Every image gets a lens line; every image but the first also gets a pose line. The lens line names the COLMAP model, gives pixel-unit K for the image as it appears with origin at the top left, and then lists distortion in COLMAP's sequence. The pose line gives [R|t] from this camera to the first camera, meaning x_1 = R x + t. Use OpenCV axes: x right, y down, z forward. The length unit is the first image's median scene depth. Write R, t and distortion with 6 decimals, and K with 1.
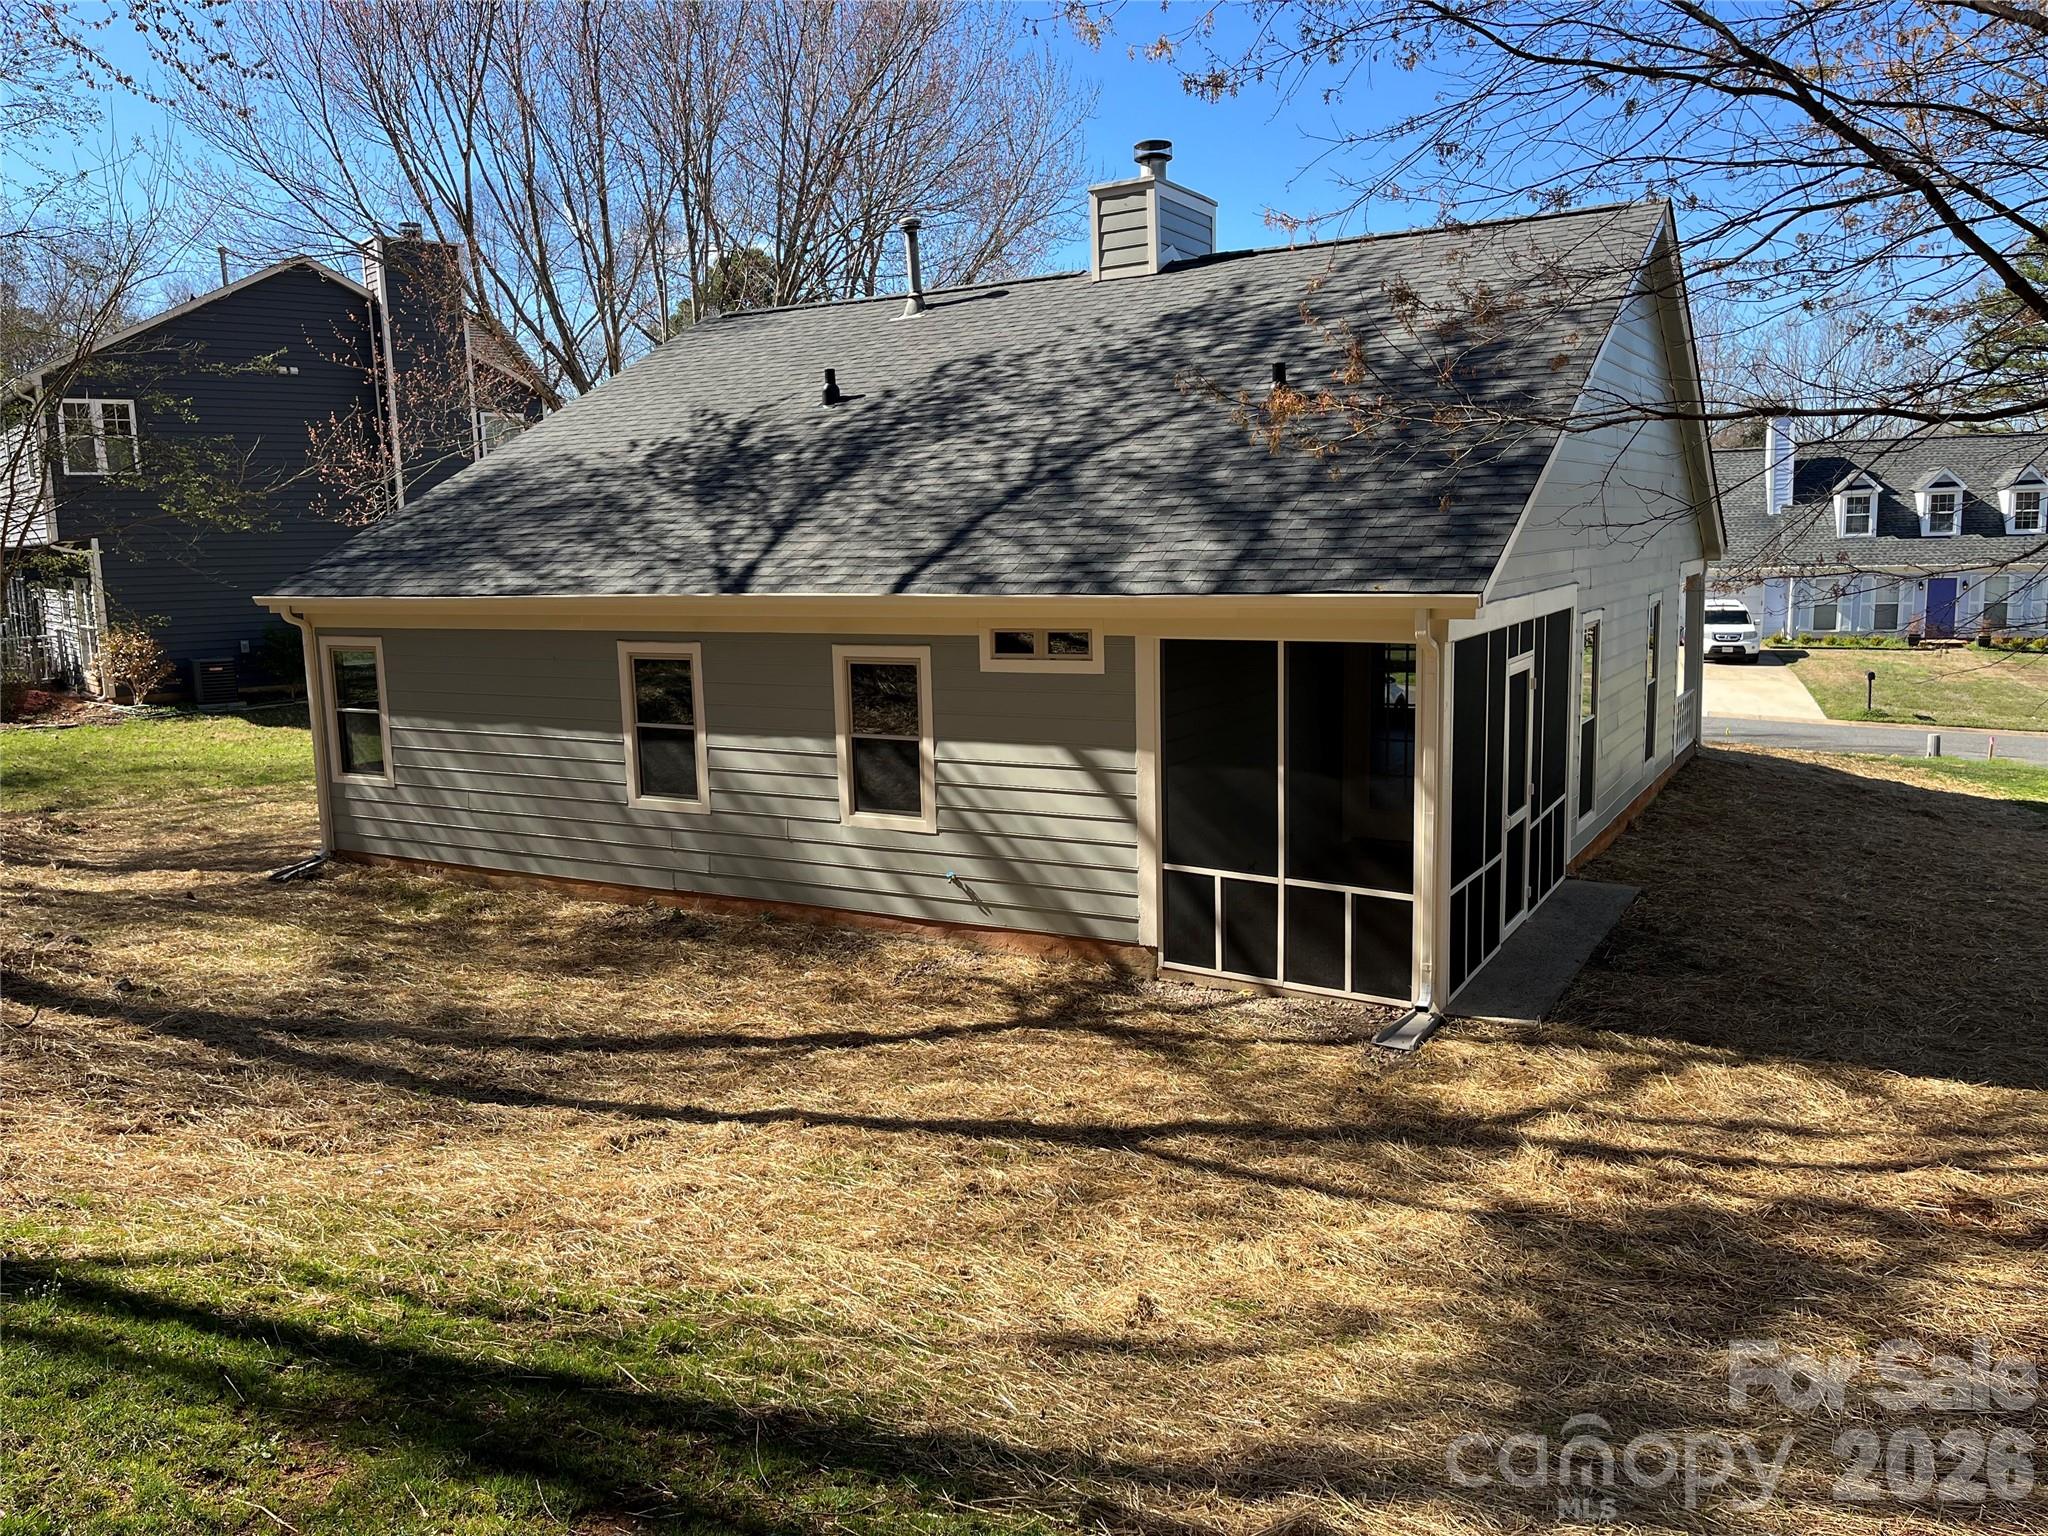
lens RADIAL K [[1550.4, 0, 1018.3], [0, 1550.4, 767.5], [0, 0, 1]] dist [0.068321, -0.078057]
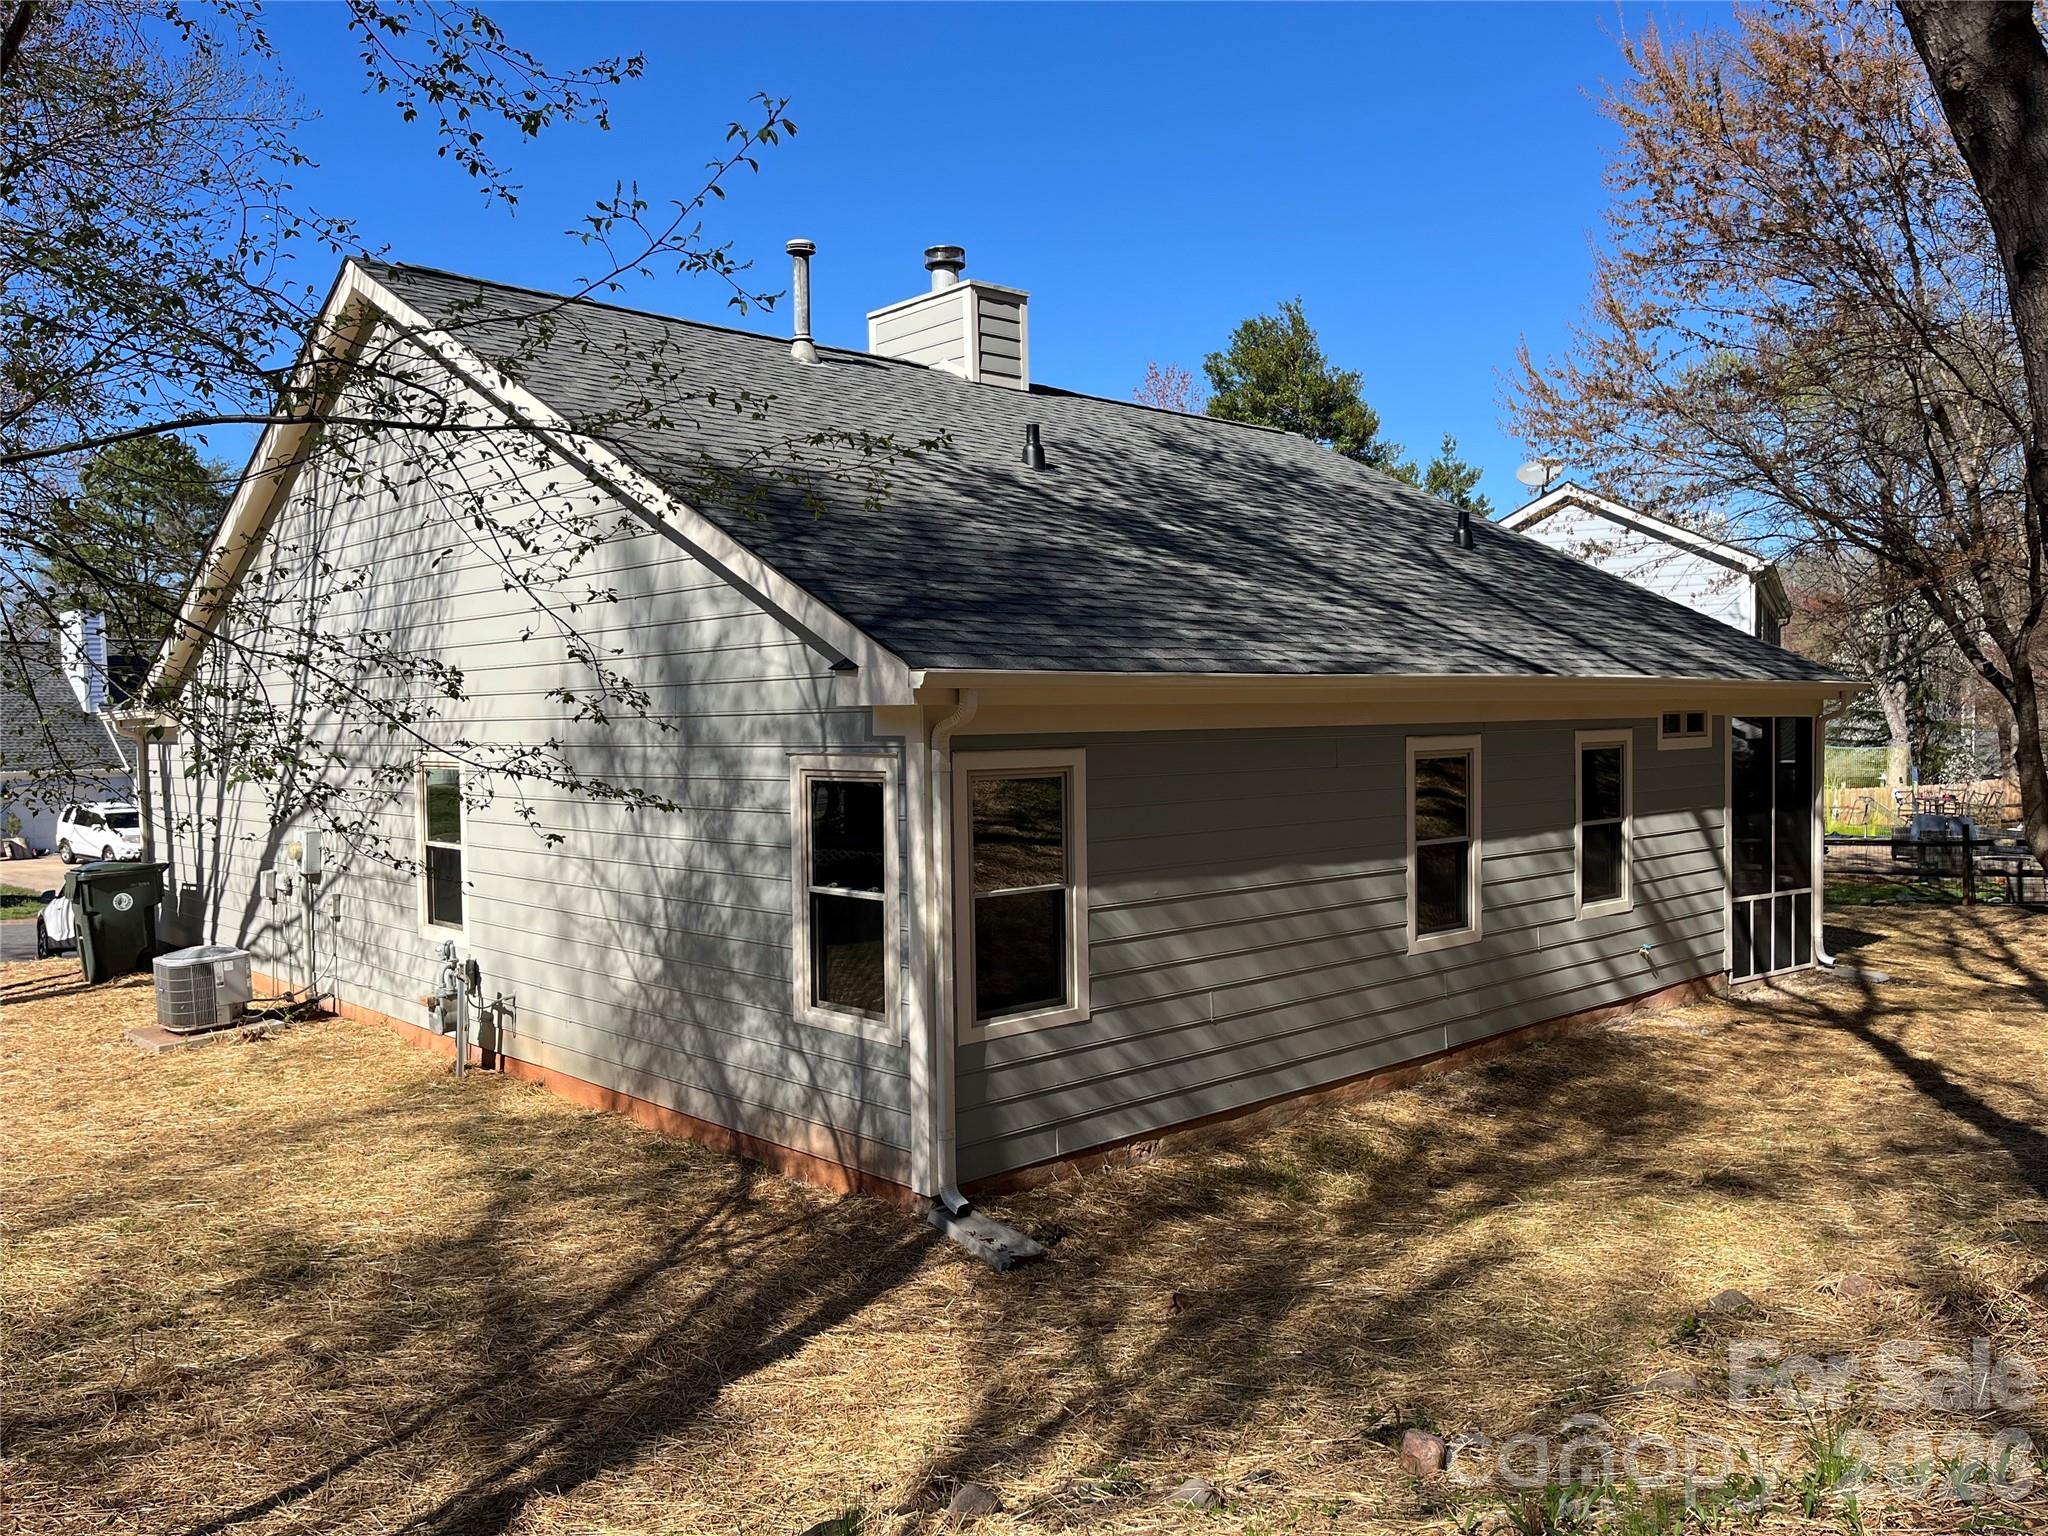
lens RADIAL K [[1550.4, 0, 1017.6], [0, 1550.4, 769.3], [0, 0, 1]] dist [0.068321, -0.078057]
pose [[0.293542, -0.008621, 0.955907, -1.054770], [0.147412, 0.988407, -0.036353, -0.065613], [-0.944512, 0.151583, 0.291410, 0.964142]]
